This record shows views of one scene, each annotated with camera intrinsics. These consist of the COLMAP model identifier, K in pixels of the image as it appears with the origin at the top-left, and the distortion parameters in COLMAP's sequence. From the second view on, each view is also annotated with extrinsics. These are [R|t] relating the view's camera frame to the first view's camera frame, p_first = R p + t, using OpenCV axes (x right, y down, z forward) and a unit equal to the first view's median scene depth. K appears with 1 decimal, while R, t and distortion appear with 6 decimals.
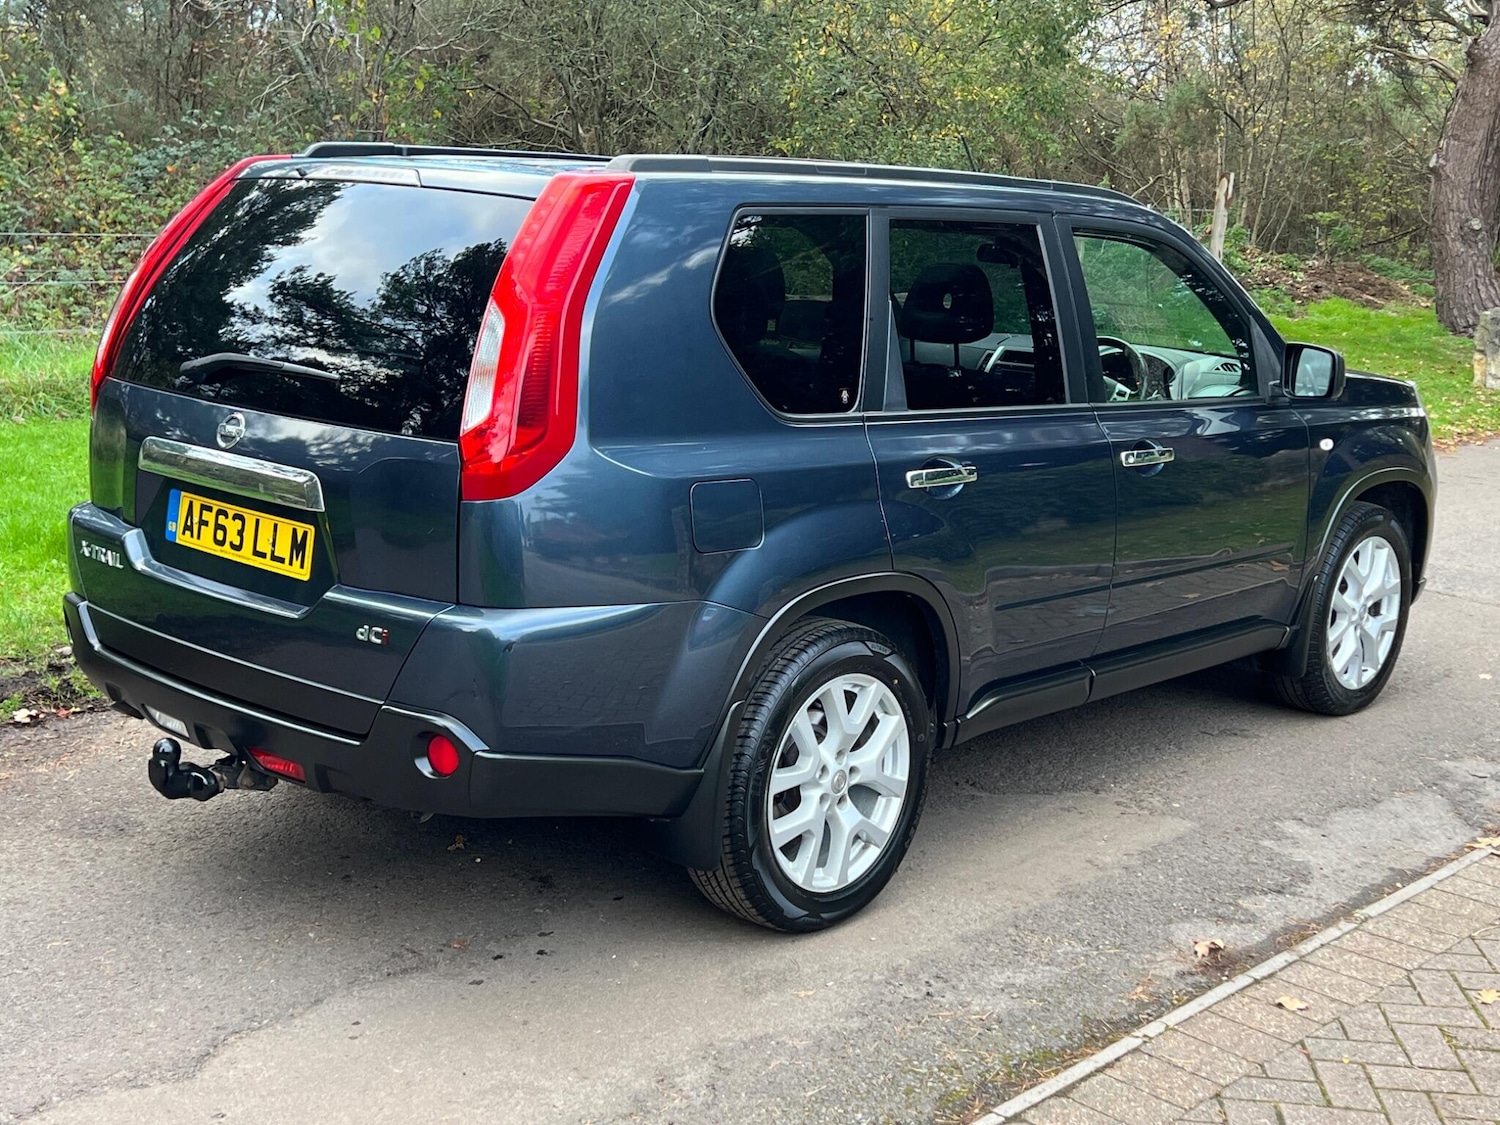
lens RADIAL K [[1817.4, 0, 750.0], [0, 1817.4, 562.5], [0, 0, 1]] dist [0.132813, -0.289199]
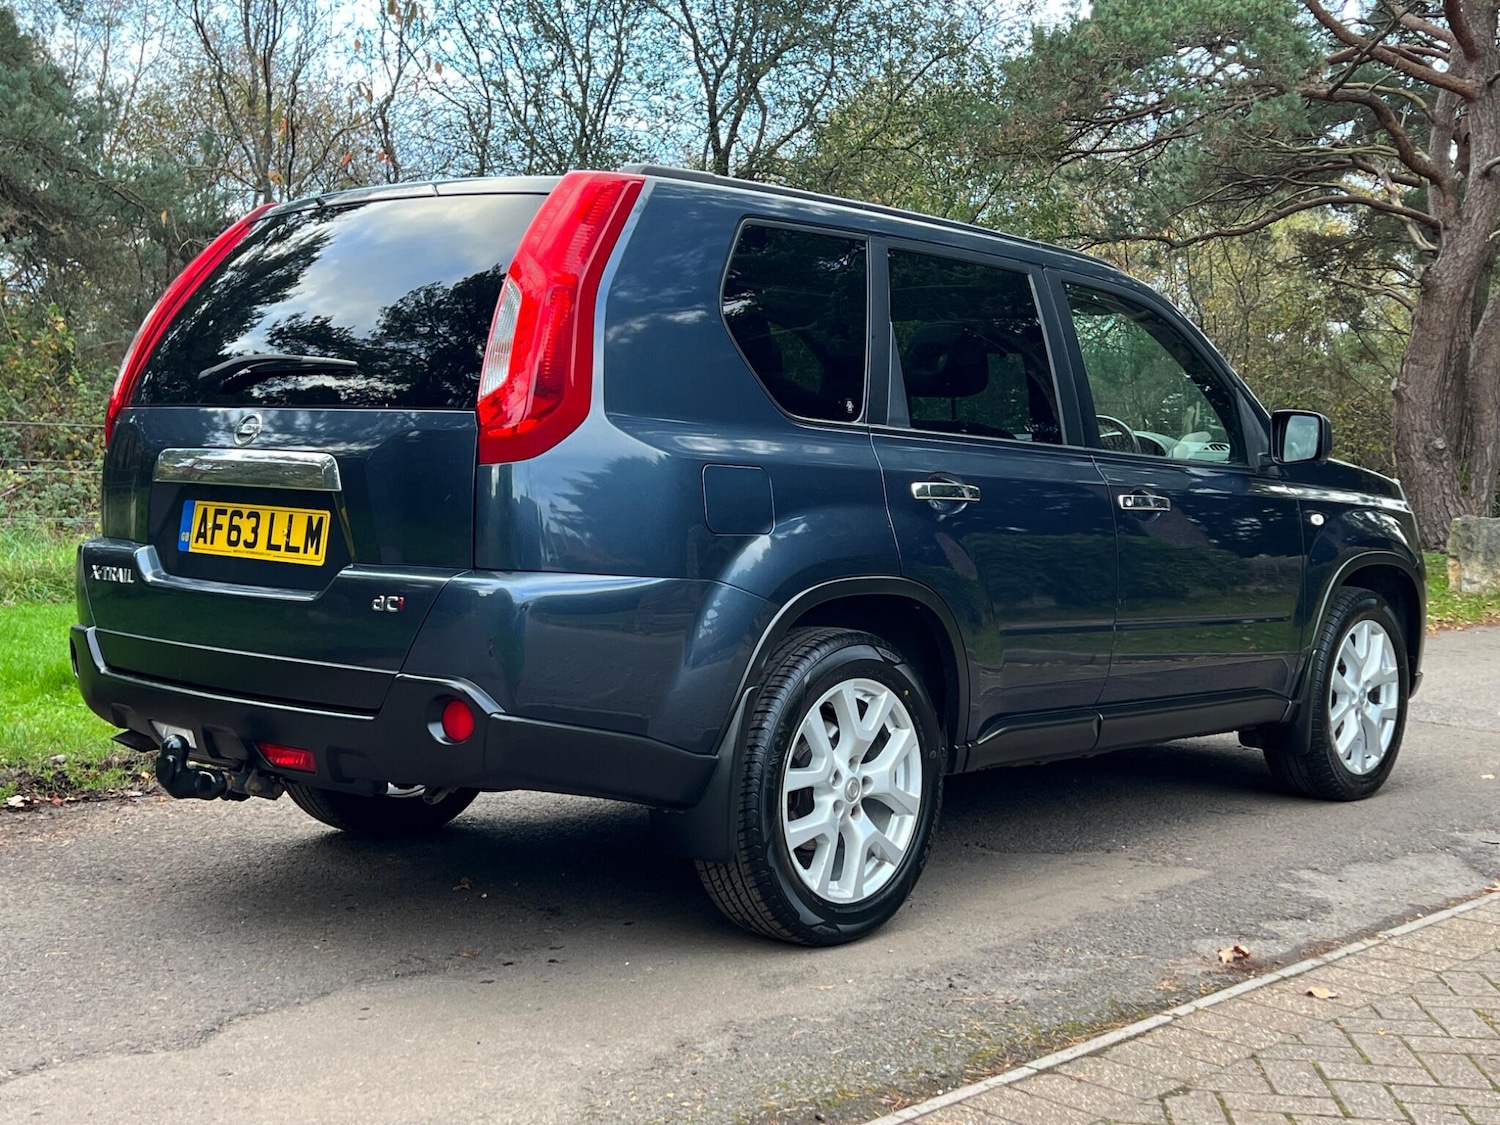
lens RADIAL K [[1816.5, 0, 752.6], [0, 1816.5, 568.5], [0, 0, 1]] dist [0.135080, -0.297816]
pose [[0.999827, -0.013164, 0.013158, -0.016982], [0.014893, 0.989846, -0.141360, 0.142097], [-0.011164, 0.141532, 0.989871, 0.003487]]
